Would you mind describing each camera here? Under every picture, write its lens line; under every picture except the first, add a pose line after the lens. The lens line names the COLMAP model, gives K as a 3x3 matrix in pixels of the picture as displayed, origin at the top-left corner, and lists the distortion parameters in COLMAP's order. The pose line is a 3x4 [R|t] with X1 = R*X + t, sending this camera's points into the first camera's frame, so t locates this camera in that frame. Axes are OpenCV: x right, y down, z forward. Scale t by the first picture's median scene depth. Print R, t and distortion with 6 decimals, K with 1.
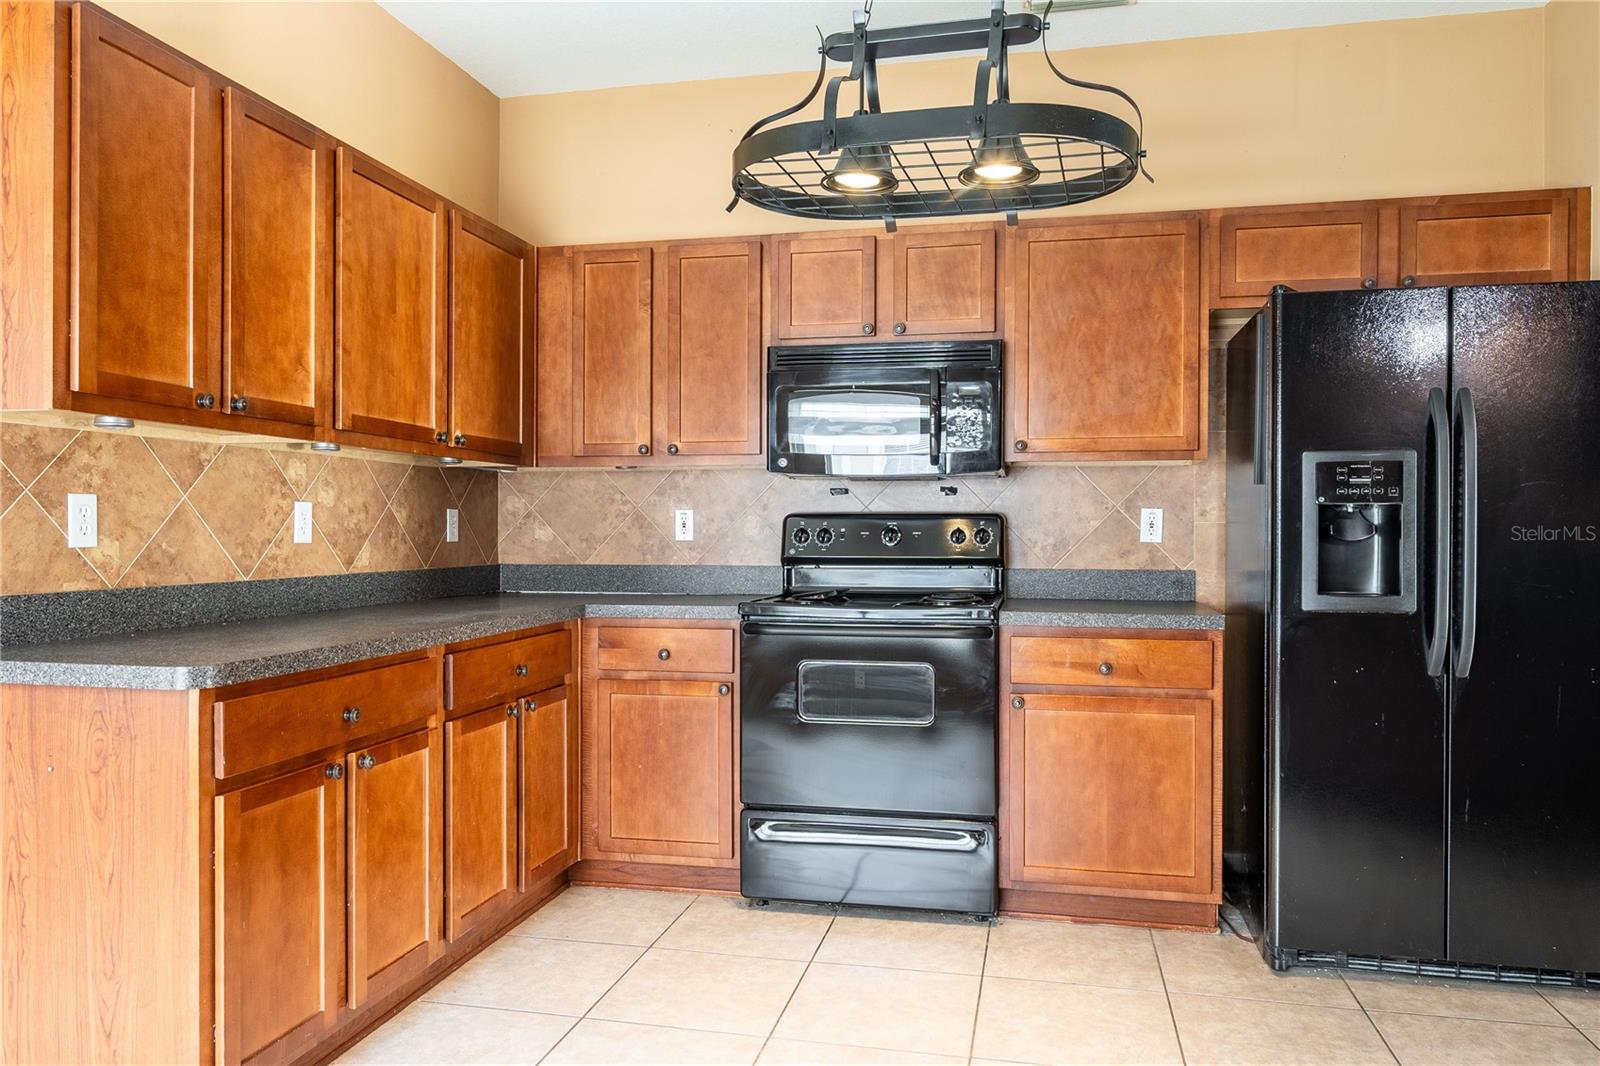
lens RADIAL K [[1078.4, 0, 800.3], [0, 1078.4, 540.8], [0, 0, 1]] dist [-0.005559, -0.003816]
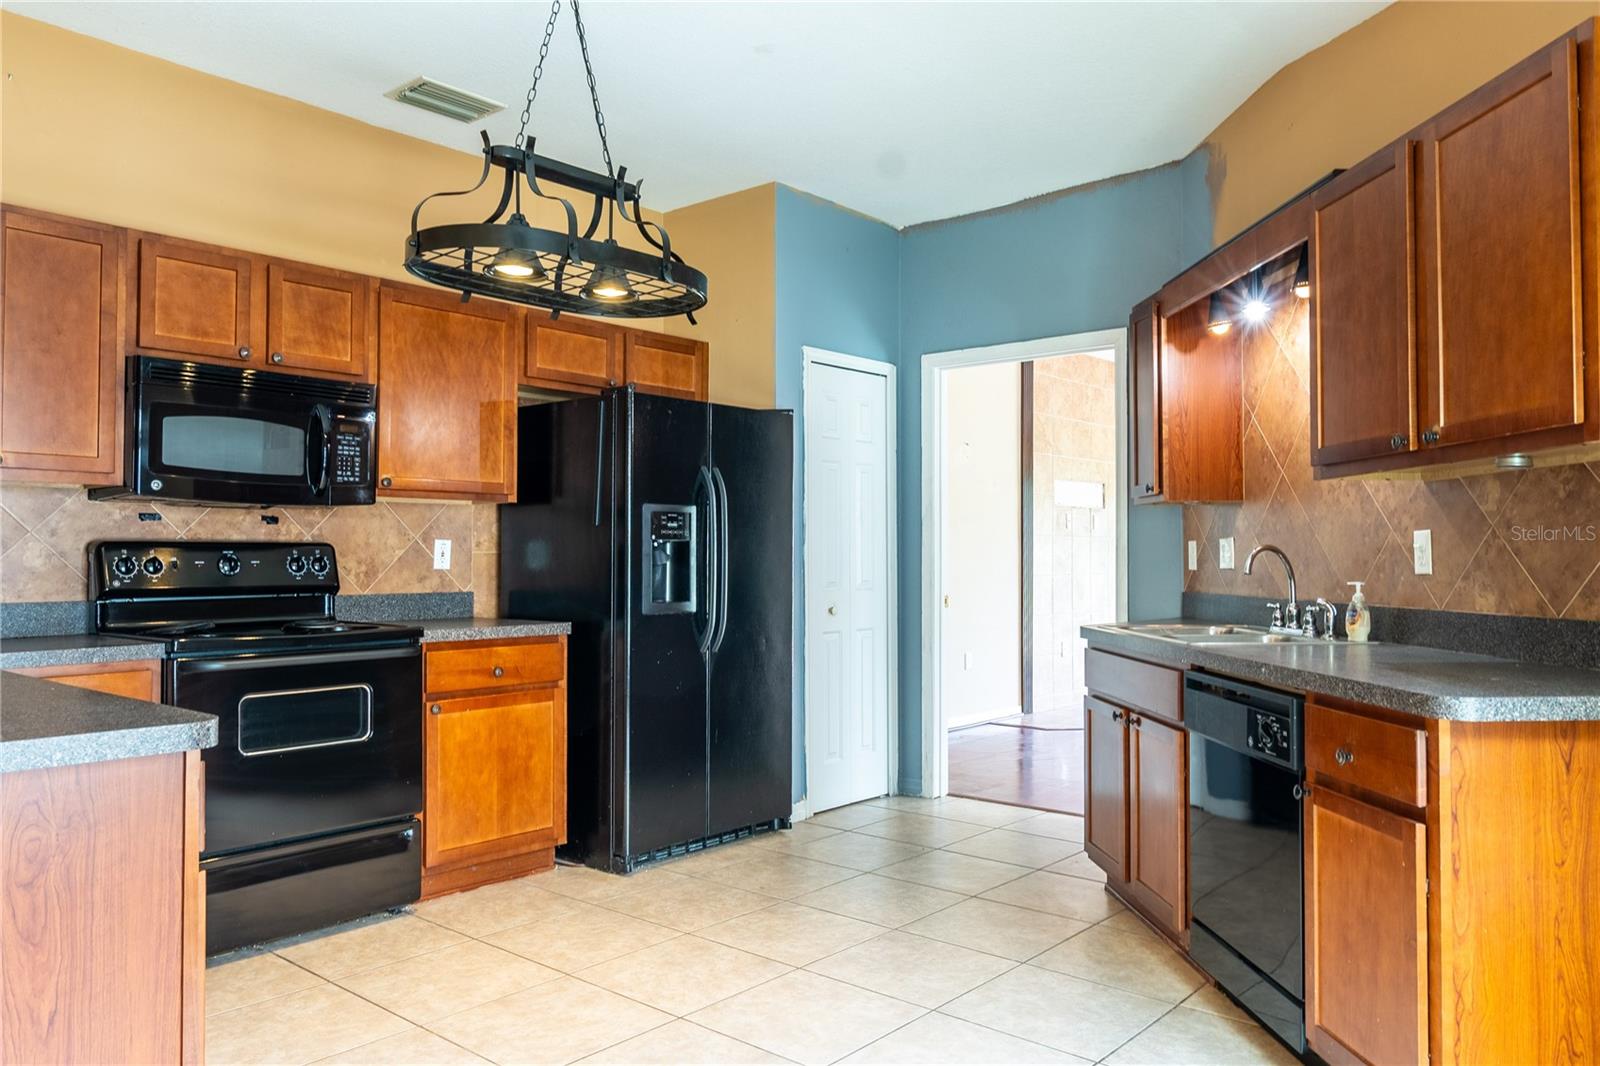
lens RADIAL K [[1119.8, 0, 803.6], [0, 1119.8, 536.5], [0, 0, 1]] dist [-0.074989, 0.040606]
pose [[0.471273, 0.014919, 0.881861, -0.626004], [0.011119, 0.999677, -0.022855, -0.002089], [-0.881917, 0.020576, 0.470955, 0.094104]]
